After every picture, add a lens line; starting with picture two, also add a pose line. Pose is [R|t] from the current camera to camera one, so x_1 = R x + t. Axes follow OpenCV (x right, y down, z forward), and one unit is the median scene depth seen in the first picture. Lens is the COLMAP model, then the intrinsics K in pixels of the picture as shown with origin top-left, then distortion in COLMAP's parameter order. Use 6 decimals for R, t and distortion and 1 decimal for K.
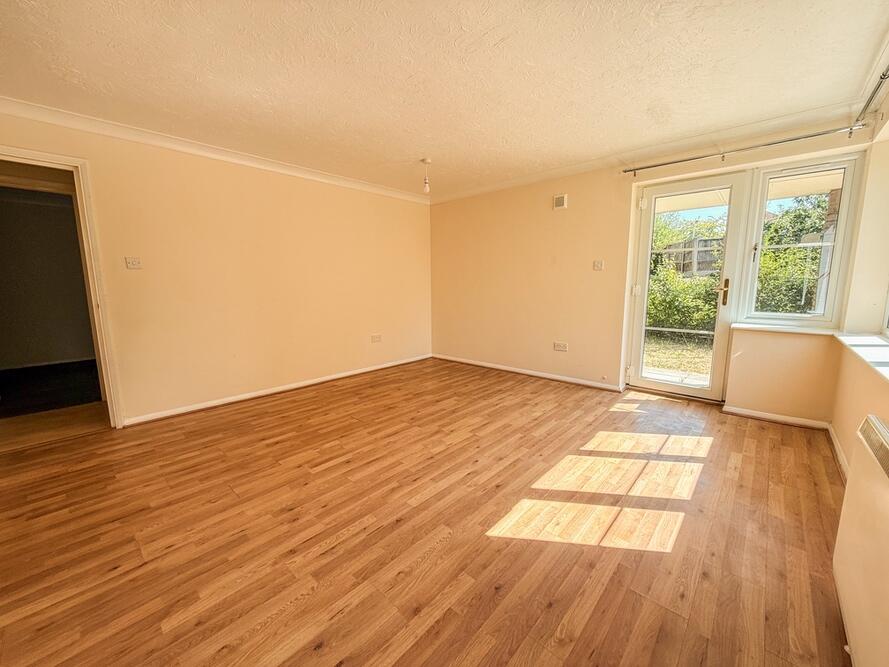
lens RADIAL K [[373.6, 0, 443.1], [0, 373.6, 335.1], [0, 0, 1]] dist [-0.001676, -0.000185]
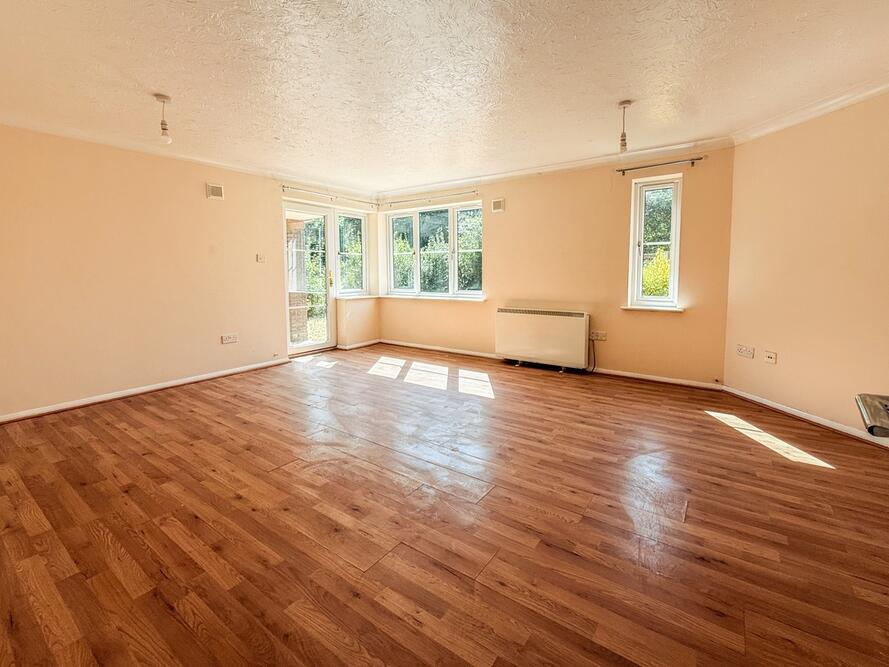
lens RADIAL K [[373.6, 0, 442.8], [0, 373.6, 332.7], [0, 0, 1]] dist [-0.001676, -0.000185]
pose [[-0.121289, -0.151235, 0.981028, -0.951898], [0.143476, 0.975275, 0.168087, -0.090331], [-0.982193, 0.161141, -0.096592, 0.779763]]
